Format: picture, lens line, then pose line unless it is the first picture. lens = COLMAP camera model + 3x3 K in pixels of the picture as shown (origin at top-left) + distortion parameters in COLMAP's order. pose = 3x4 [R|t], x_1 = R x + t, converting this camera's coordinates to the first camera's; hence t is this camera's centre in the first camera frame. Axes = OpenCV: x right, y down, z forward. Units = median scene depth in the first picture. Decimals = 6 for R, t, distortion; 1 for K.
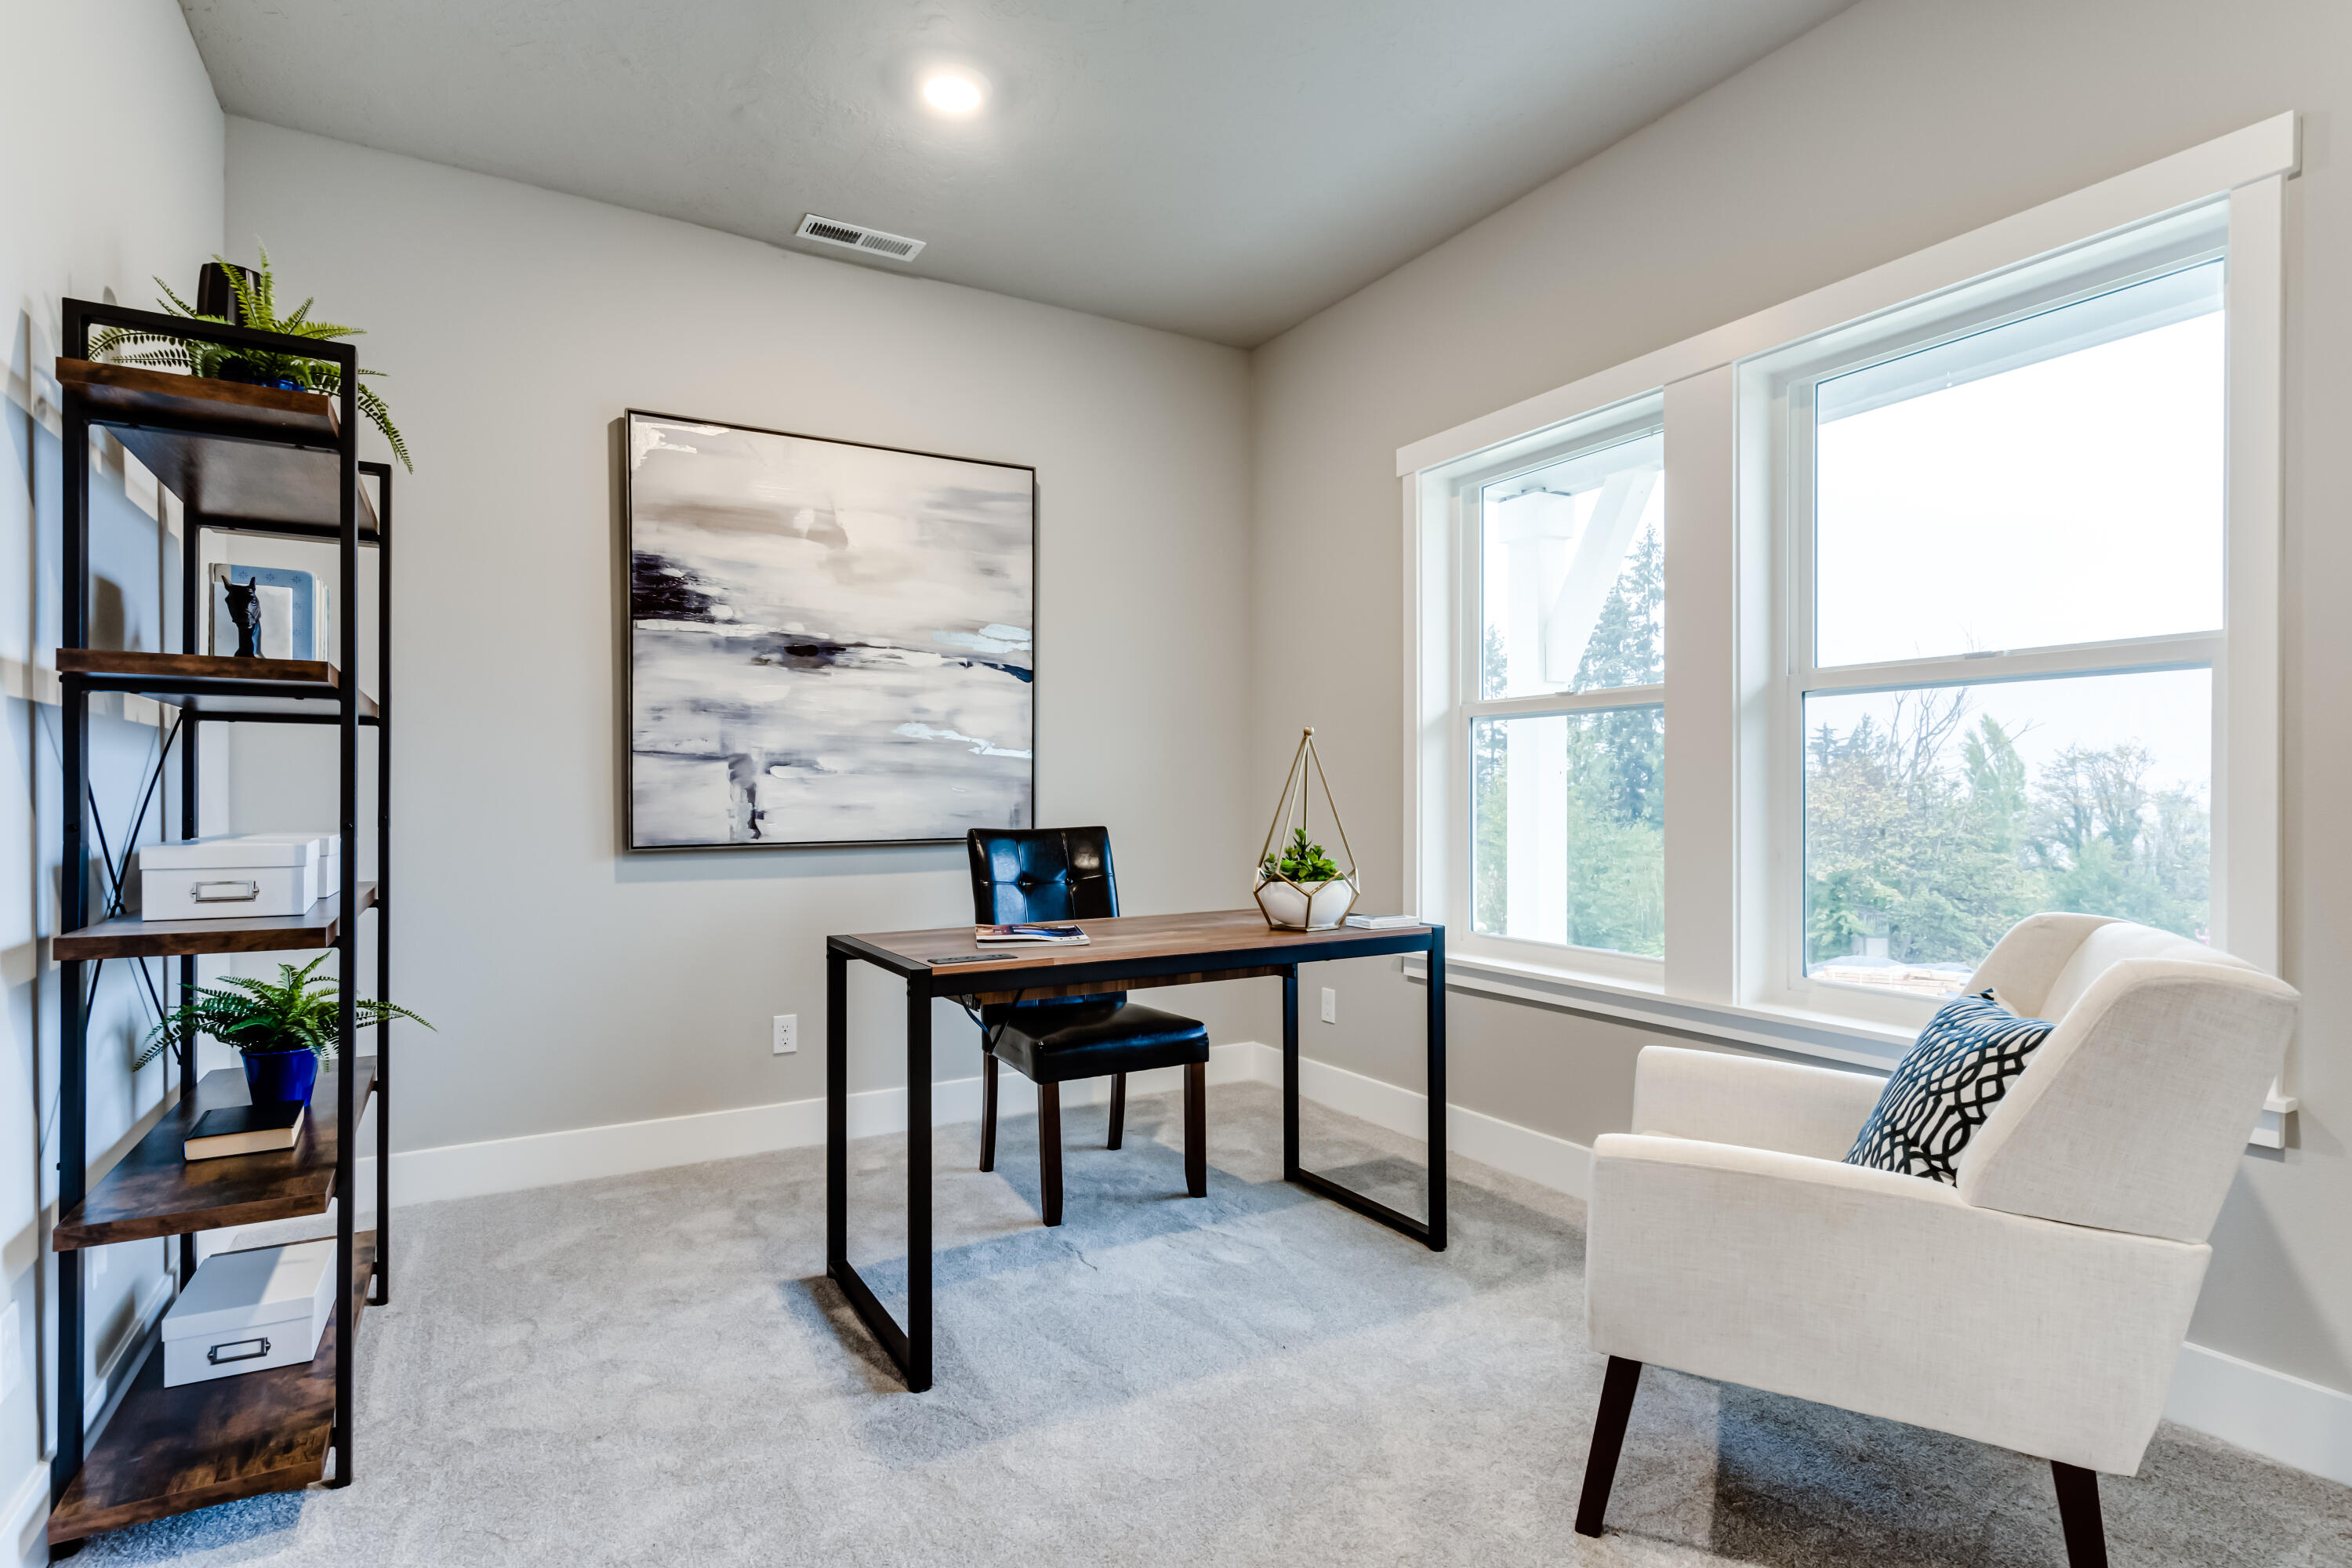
lens RADIAL K [[1165.5, 0, 1167.3], [0, 1165.5, 812.6], [0, 0, 1]] dist [0.003689, 0.001476]
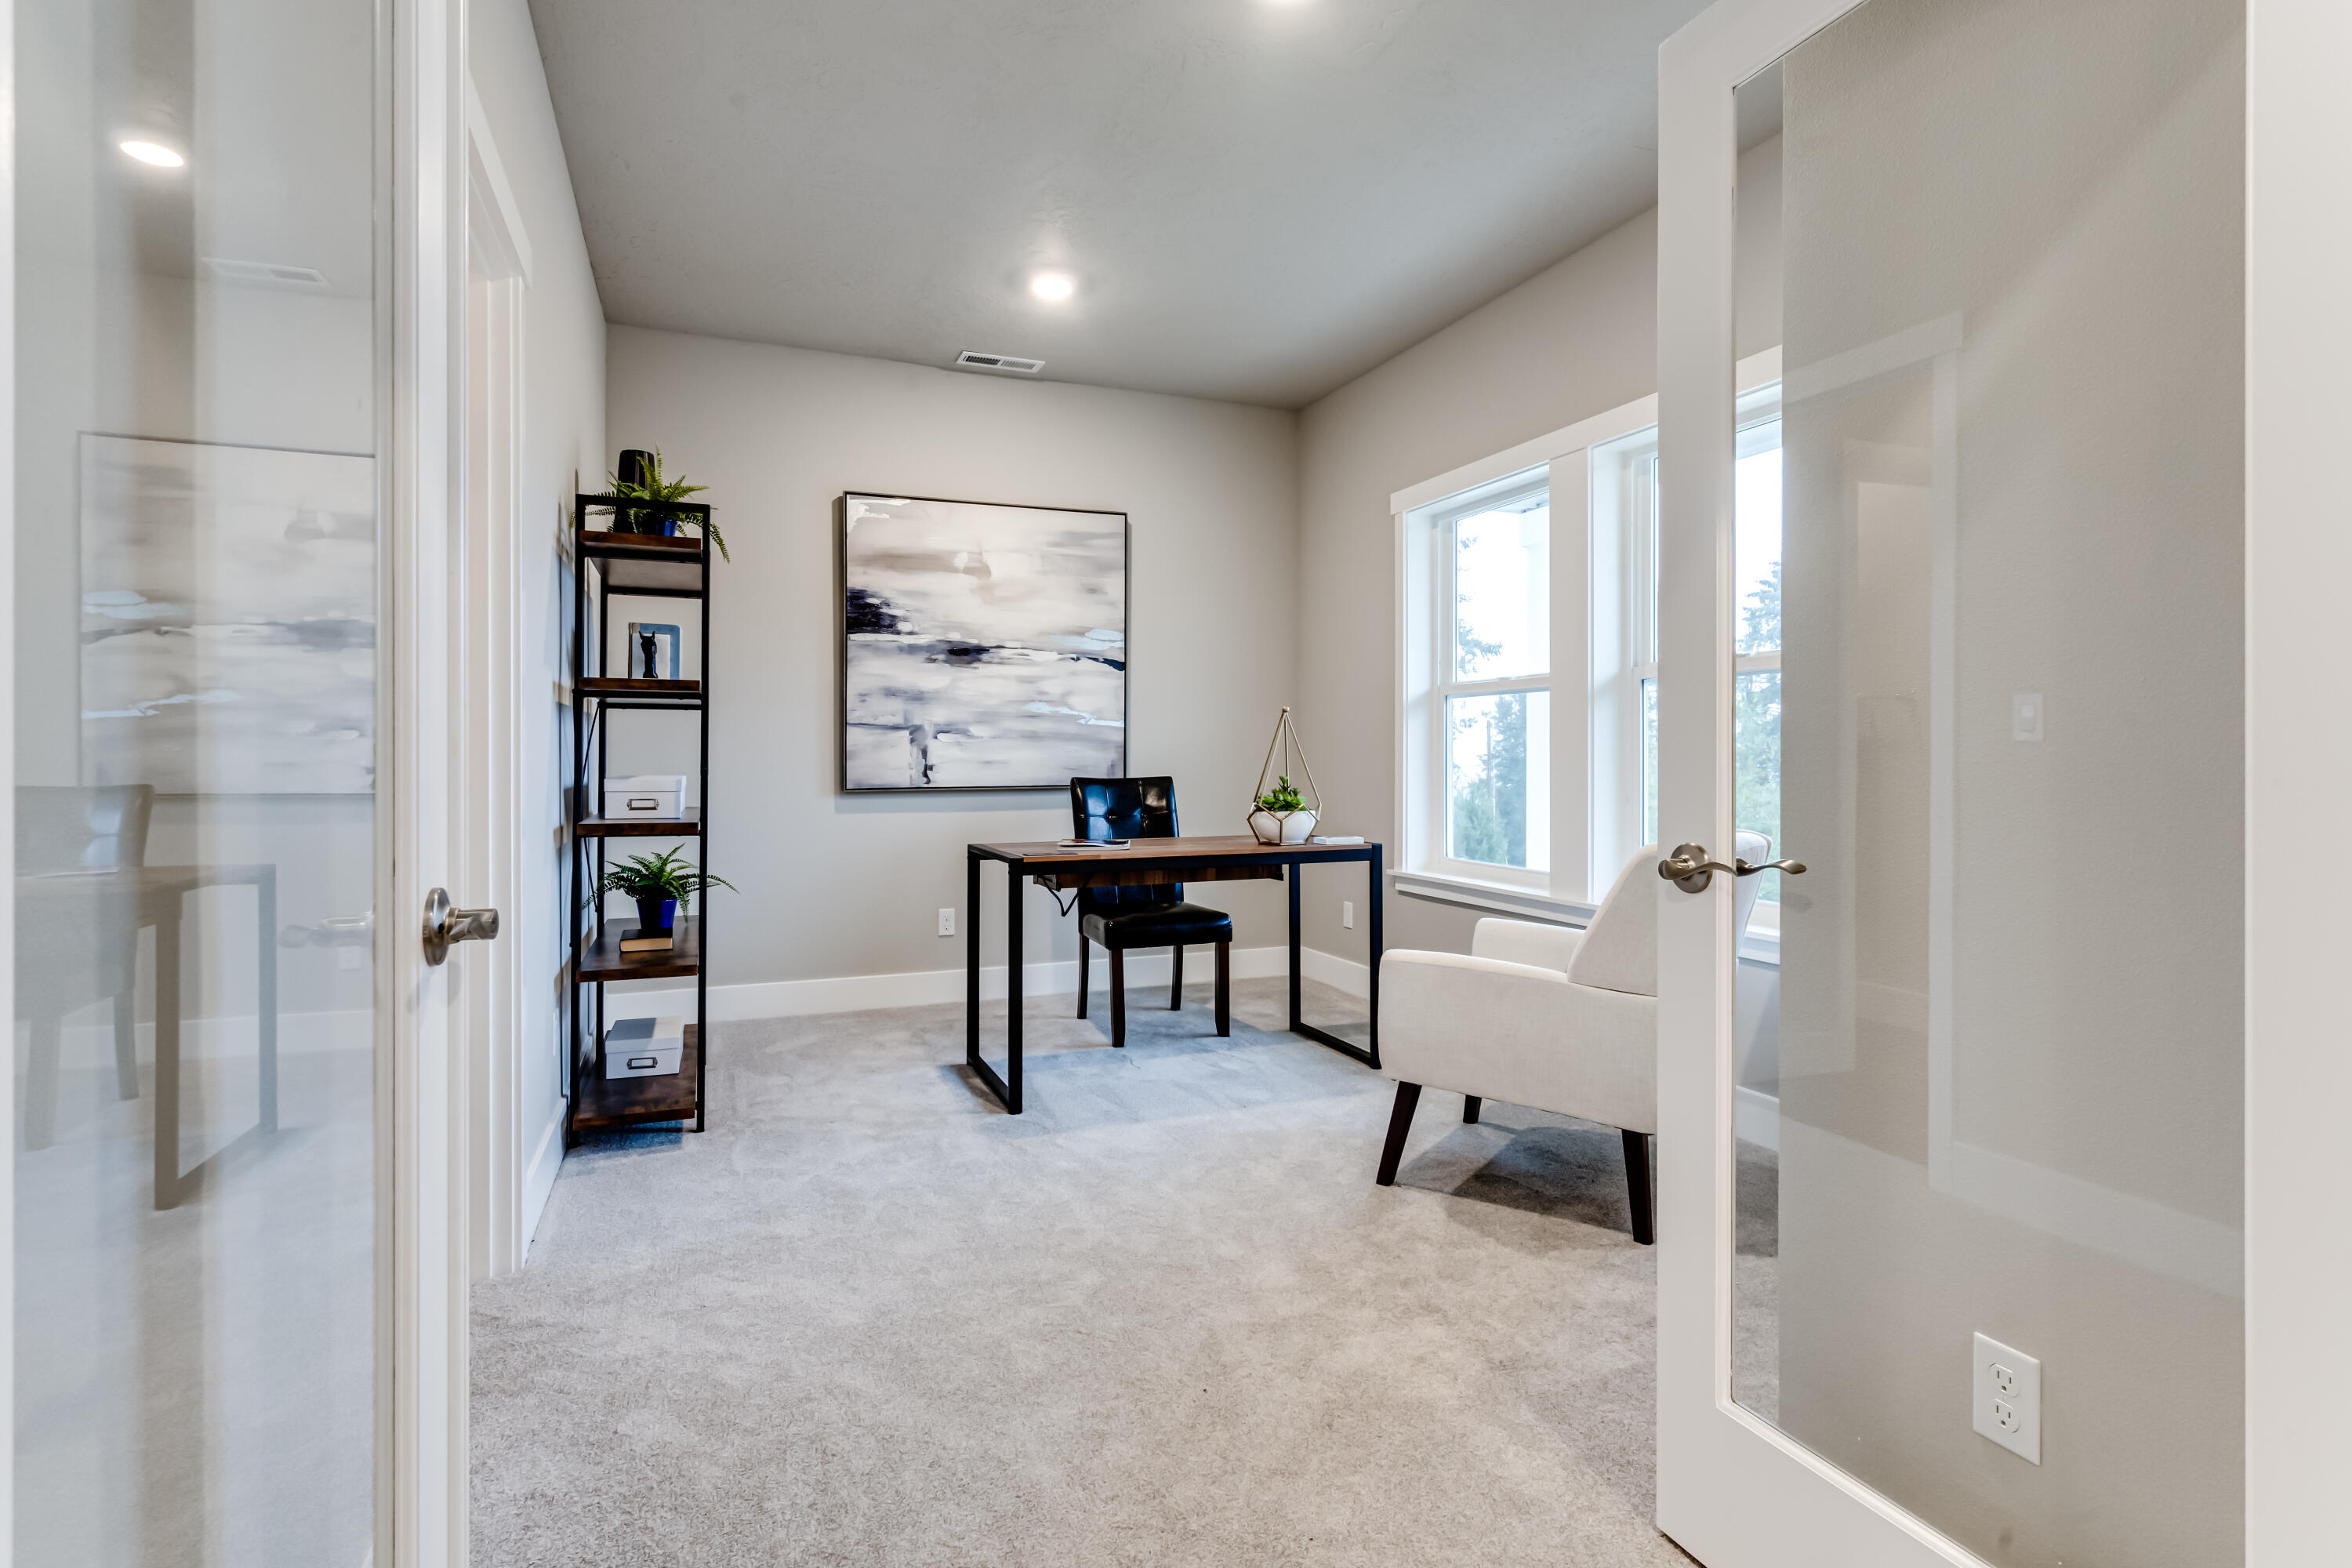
lens RADIAL K [[1166.1, 0, 1168.2], [0, 1166.1, 767.5], [0, 0, 1]] dist [0.000894, 0.000108]
pose [[0.988766, 0.002116, -0.149457, 0.181788], [-0.003095, 0.999975, -0.006320, 0.011979], [0.149440, 0.006712, 0.988748, -0.440333]]
